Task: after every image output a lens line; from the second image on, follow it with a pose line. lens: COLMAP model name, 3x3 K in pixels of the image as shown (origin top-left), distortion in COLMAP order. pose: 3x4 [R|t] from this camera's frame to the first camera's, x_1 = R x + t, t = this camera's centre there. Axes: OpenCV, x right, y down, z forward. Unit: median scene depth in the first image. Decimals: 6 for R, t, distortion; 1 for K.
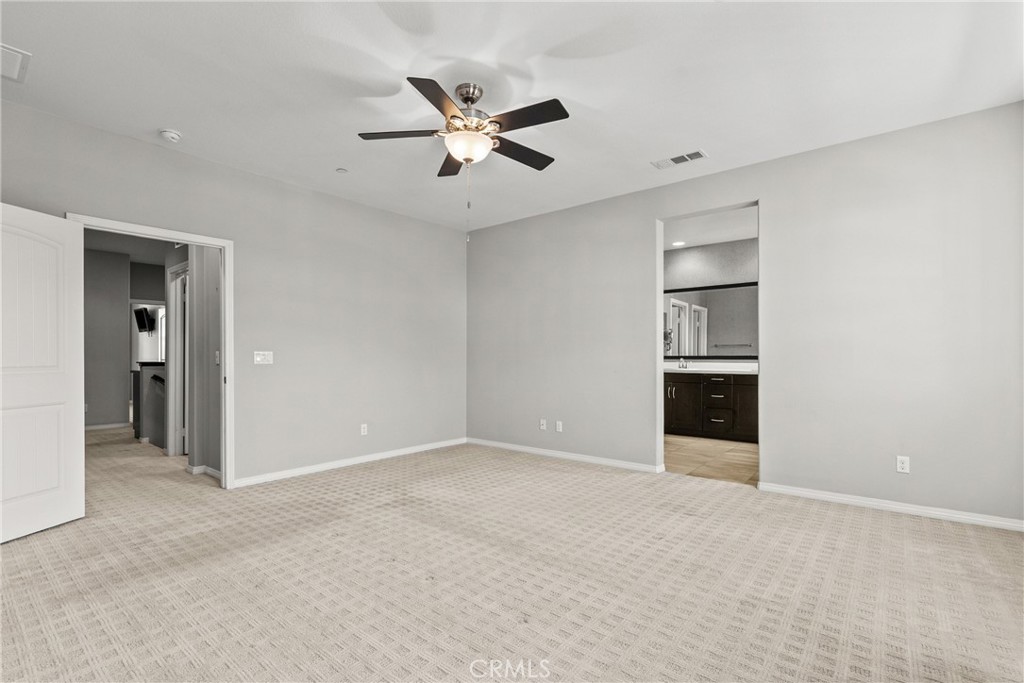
lens RADIAL K [[469.3, 0, 512.4], [0, 469.3, 360.7], [0, 0, 1]] dist [-0.000539, 0.000146]
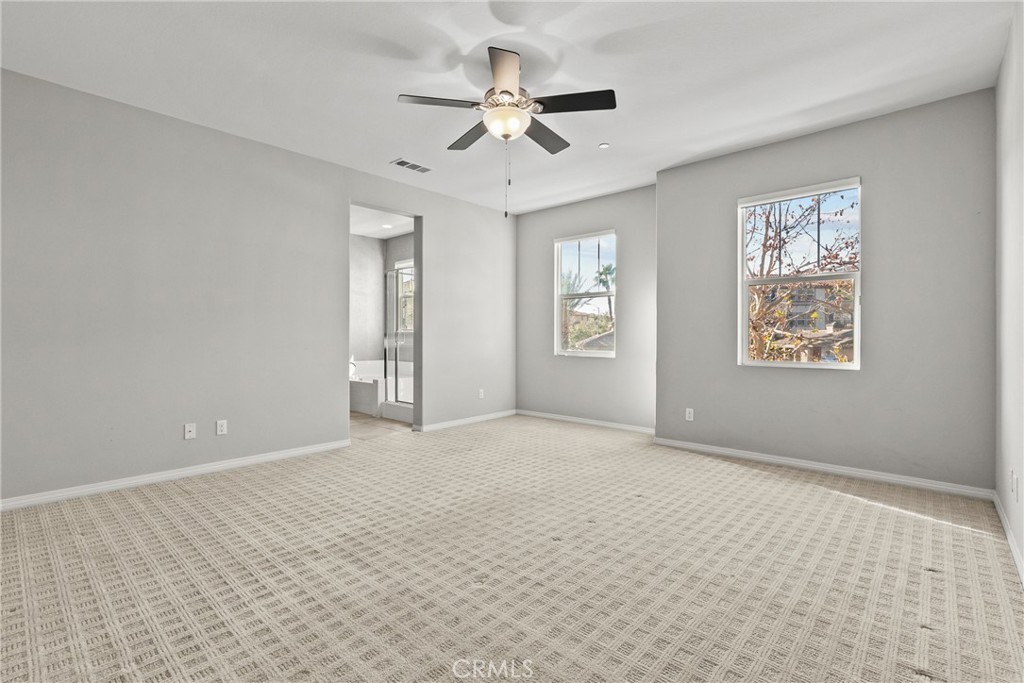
lens RADIAL K [[466.1, 0, 507.9], [0, 466.1, 342.9], [0, 0, 1]] dist [-0.002388, 0.000533]
pose [[0.055154, -0.014343, 0.998375, -0.835507], [0.005809, 0.999885, 0.014044, 0.002018], [-0.998461, 0.005025, 0.055231, 0.718166]]
